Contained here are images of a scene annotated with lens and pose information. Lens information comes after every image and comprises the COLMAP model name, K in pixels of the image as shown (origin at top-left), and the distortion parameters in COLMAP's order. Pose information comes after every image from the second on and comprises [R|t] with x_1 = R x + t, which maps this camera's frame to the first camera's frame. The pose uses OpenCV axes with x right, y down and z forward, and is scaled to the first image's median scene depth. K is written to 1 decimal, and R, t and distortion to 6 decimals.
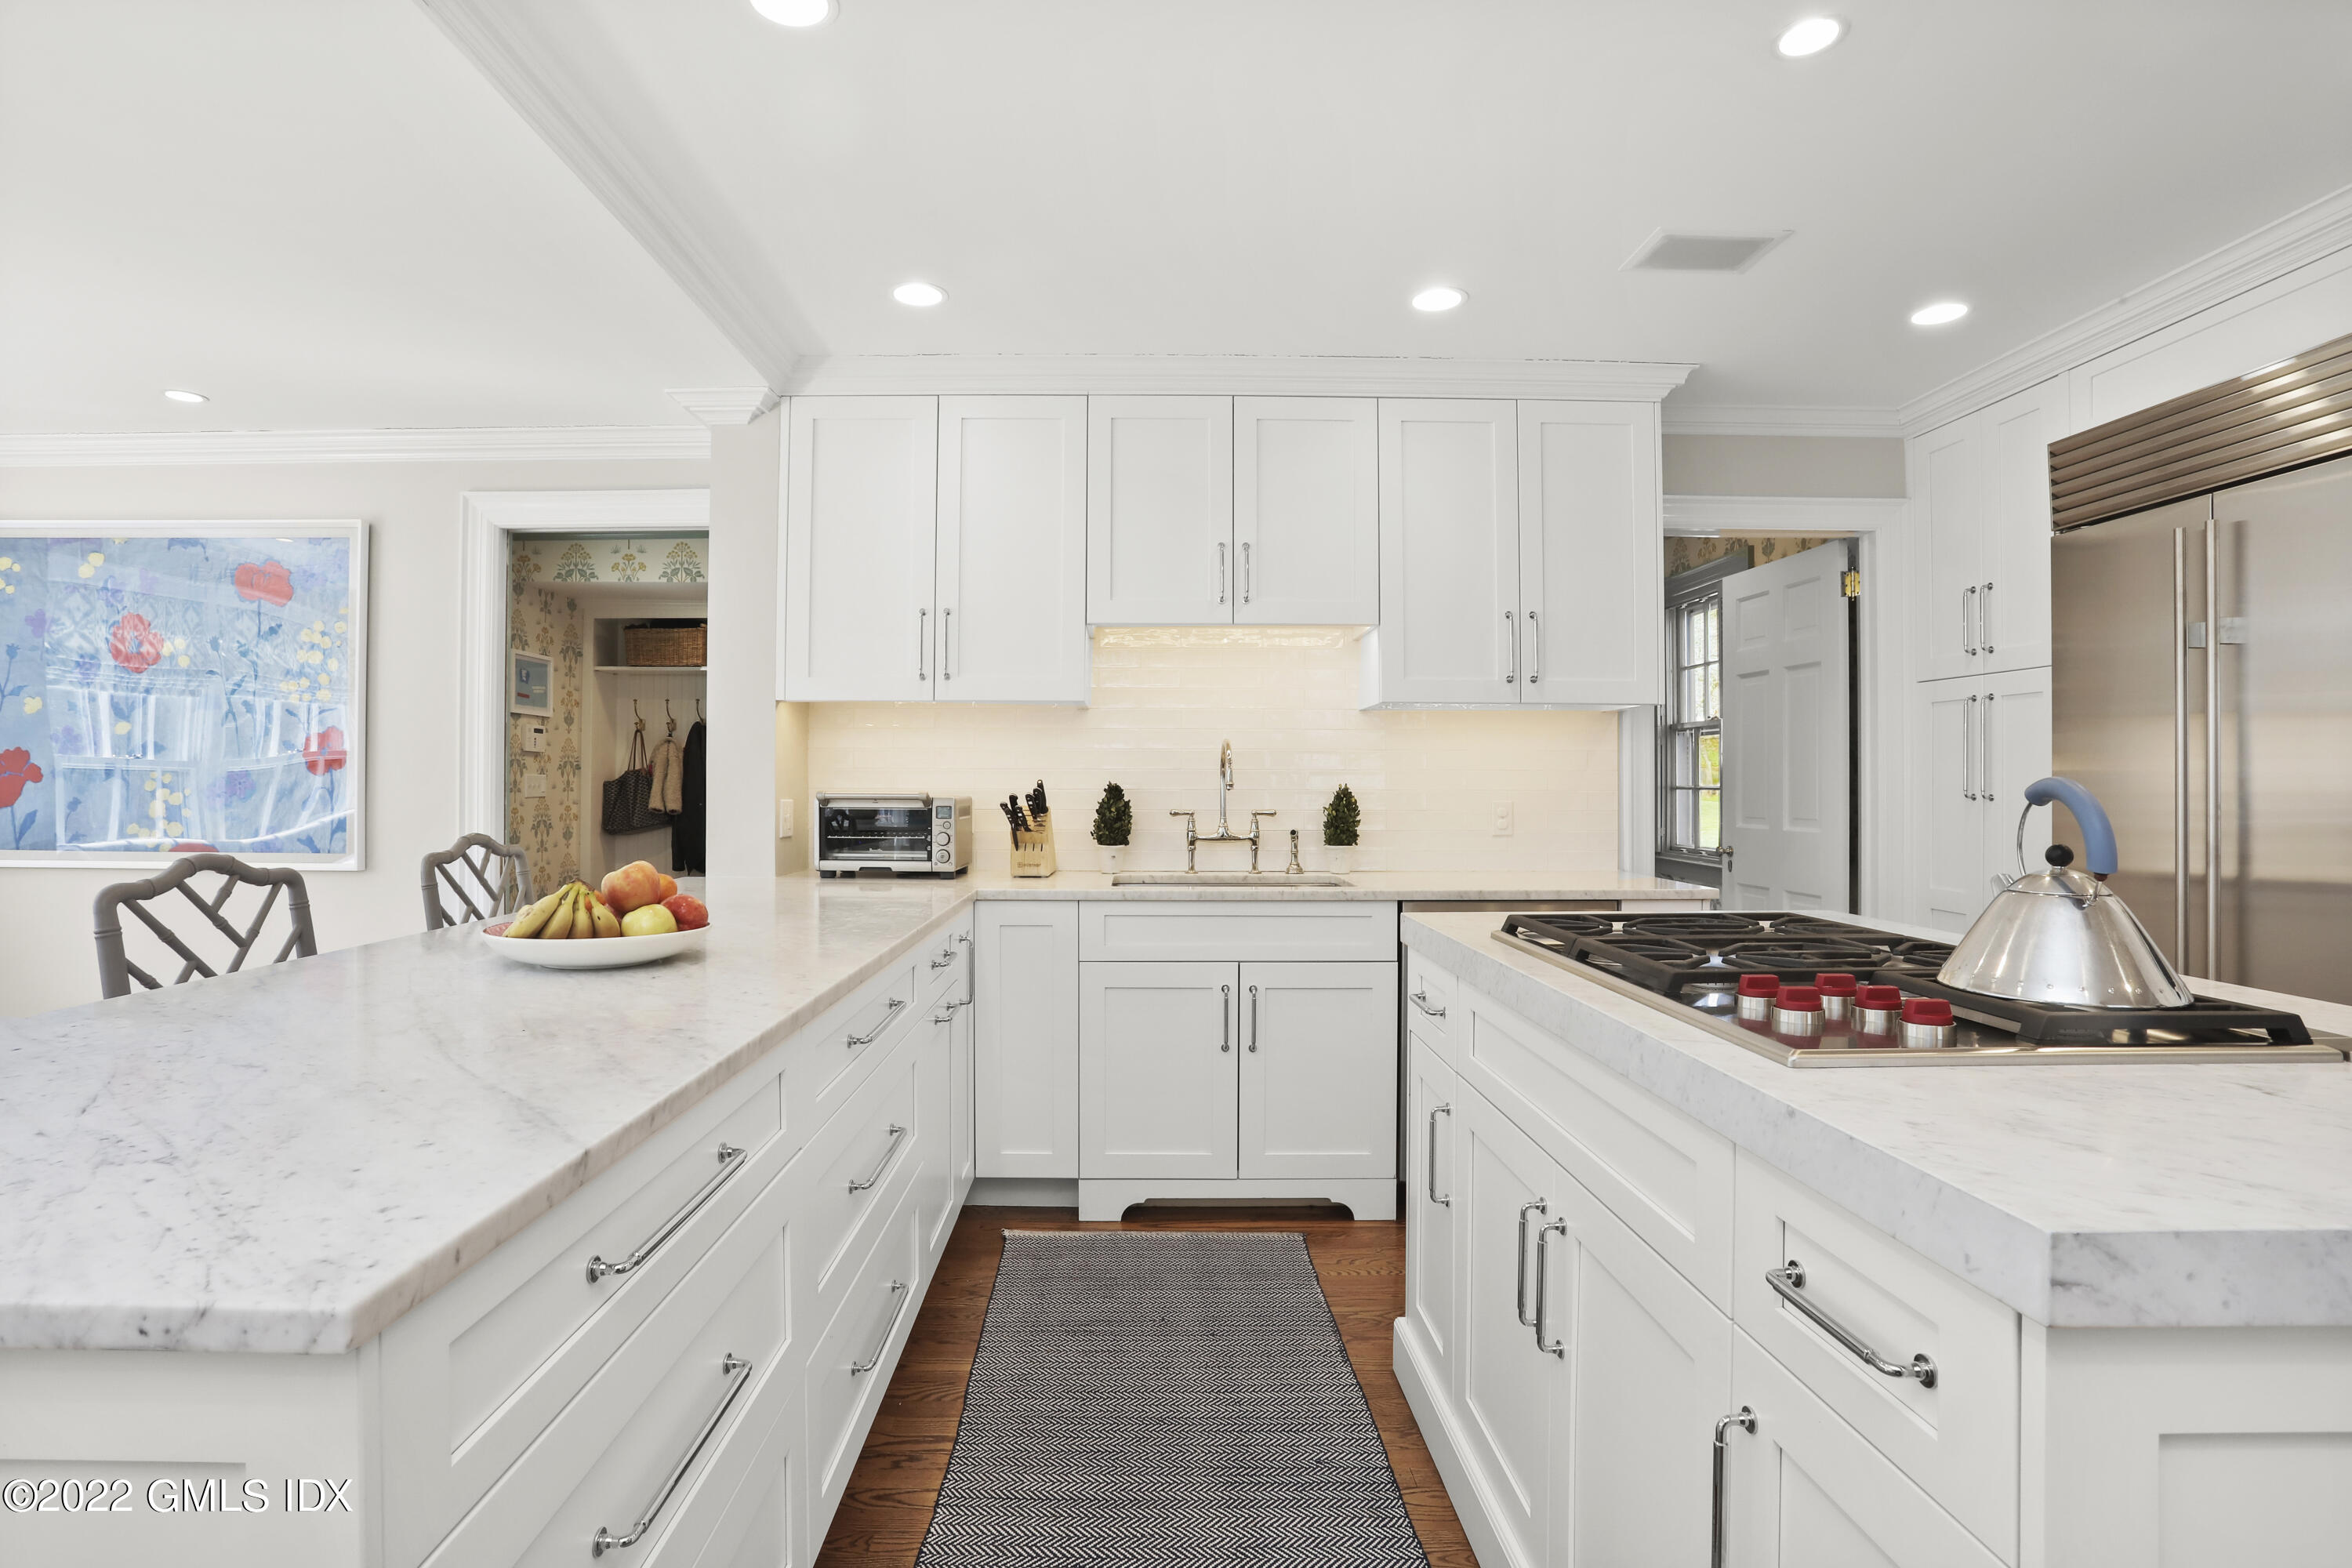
lens RADIAL K [[1184.4, 0, 1176.0], [0, 1184.4, 784.0], [0, 0, 1]] dist [-0.018611, 0.000377]
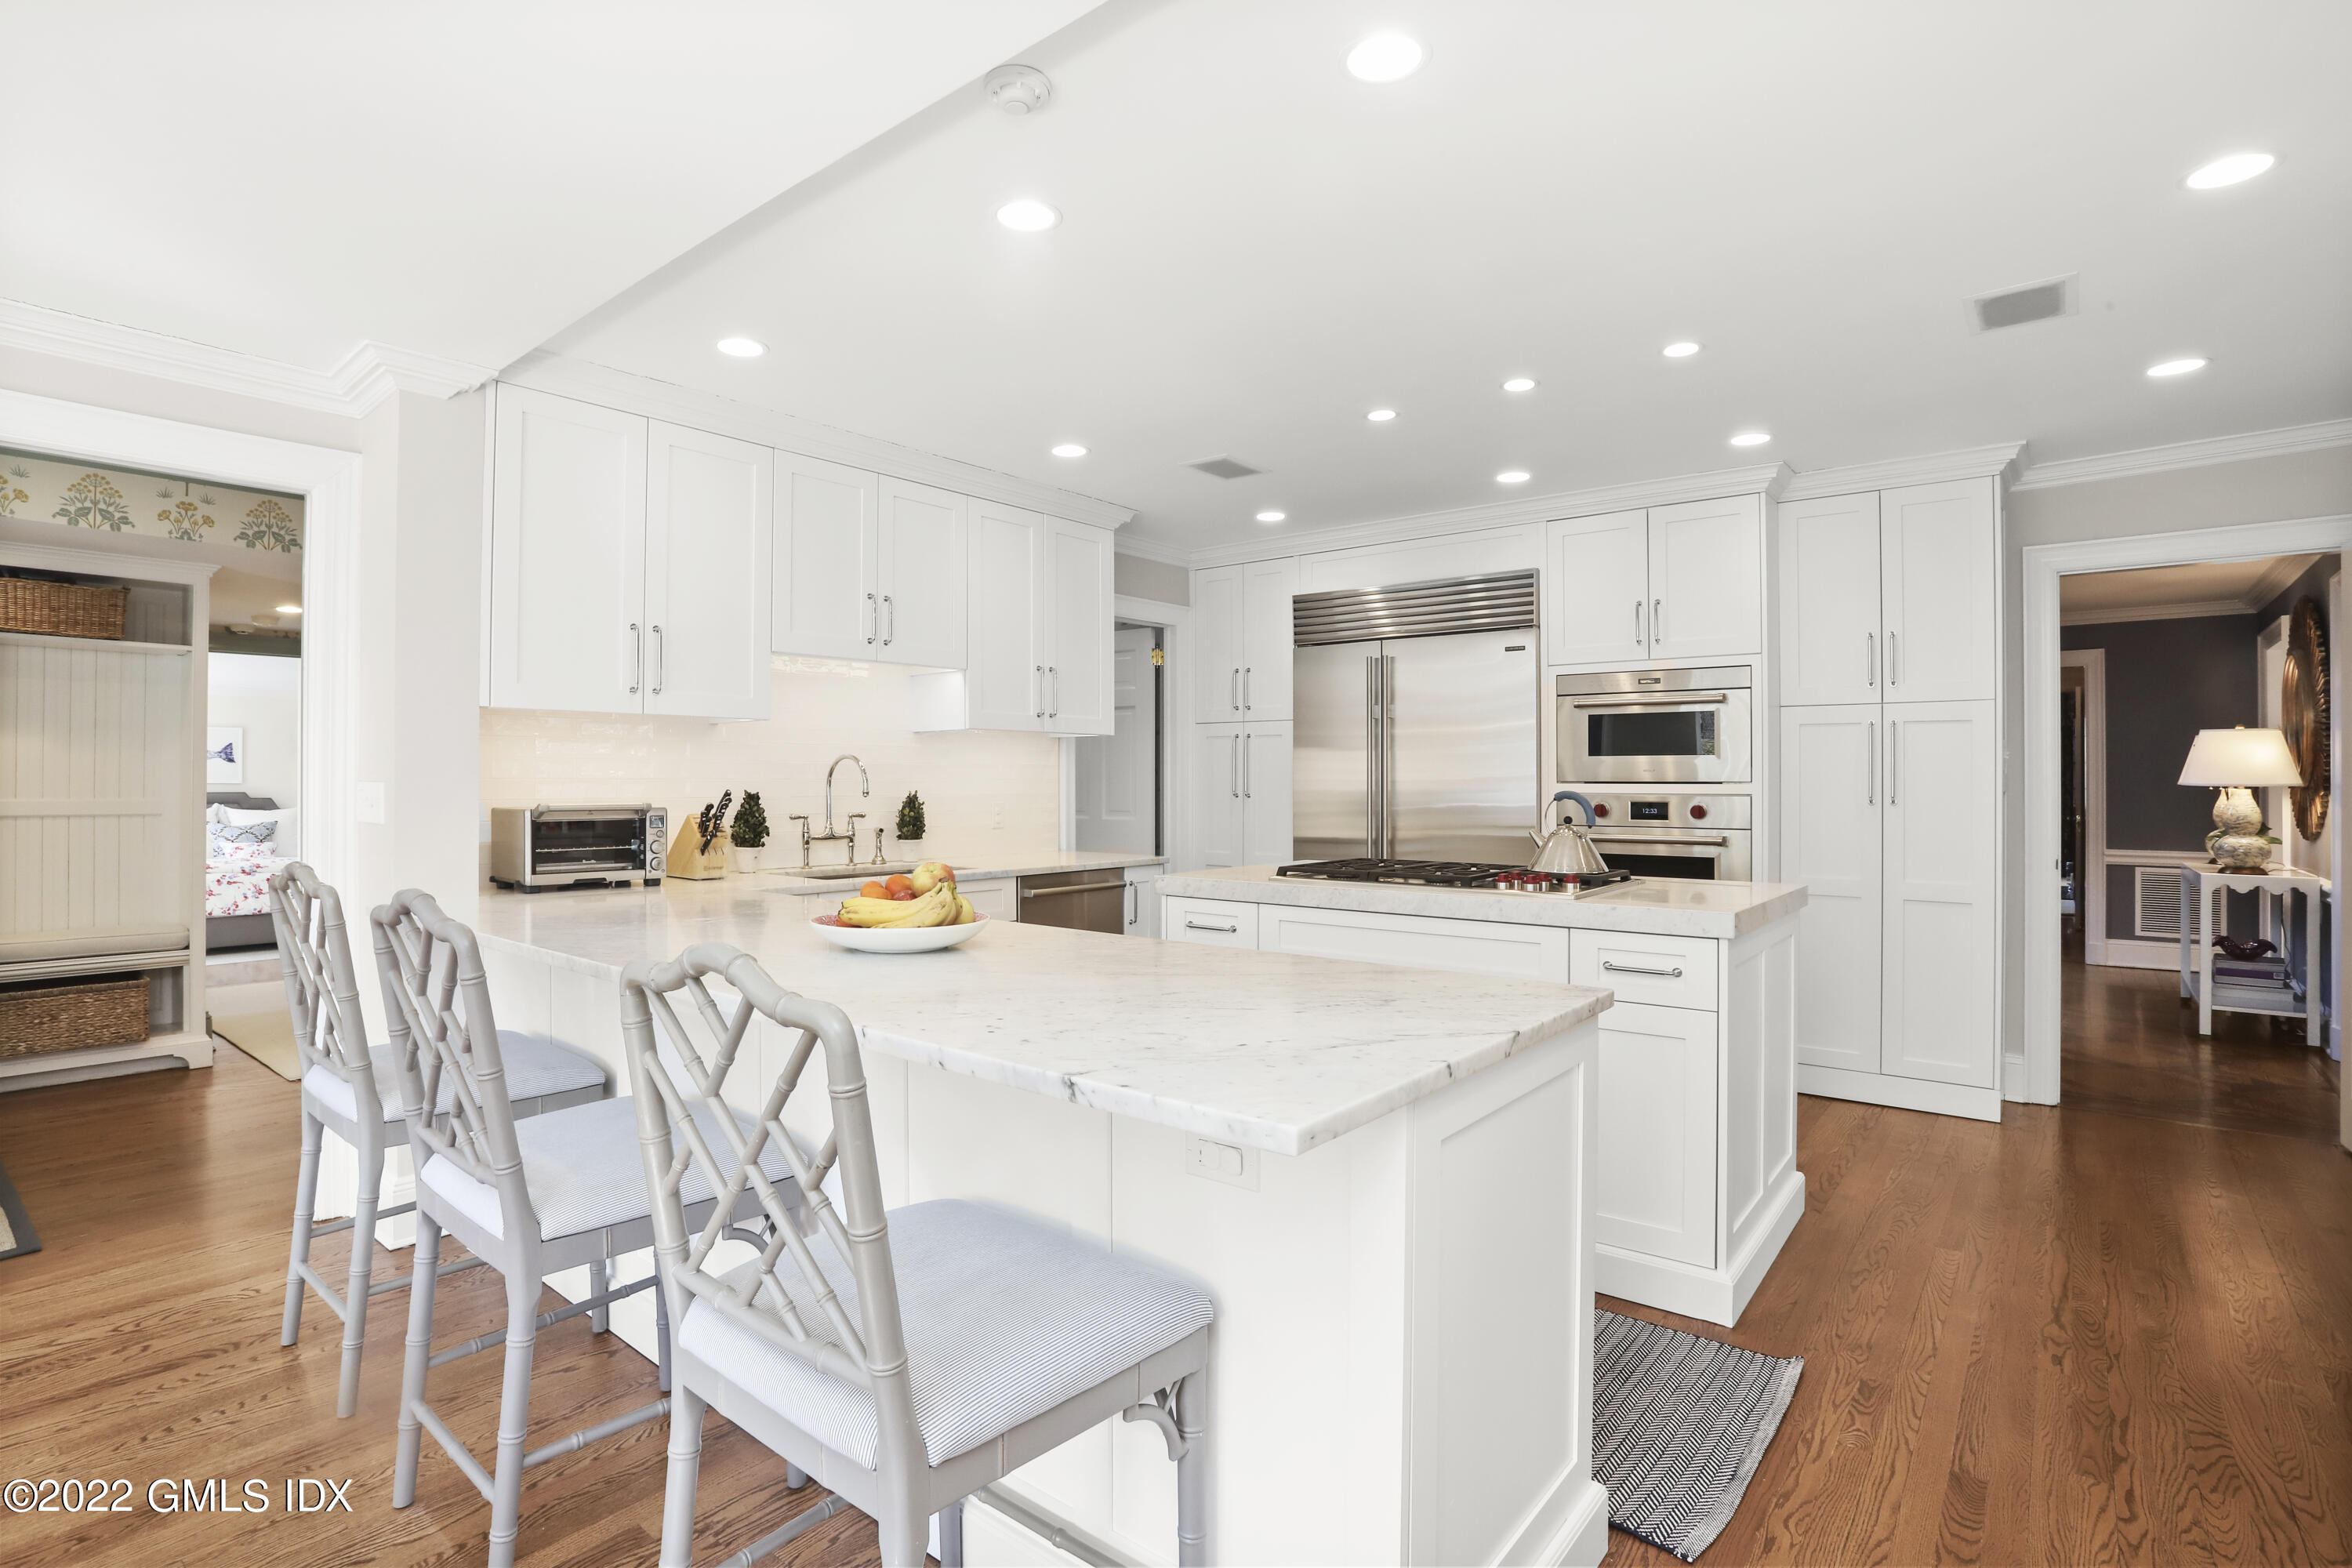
lens RADIAL K [[1184.4, 0, 1176.0], [0, 1184.4, 784.0], [0, 0, 1]] dist [-0.018611, 0.000377]
pose [[0.641544, -0.003179, 0.767080, -0.638158], [-0.000180, 0.999991, 0.004295, -0.012004], [-0.767086, -0.002894, 0.641537, -0.010181]]
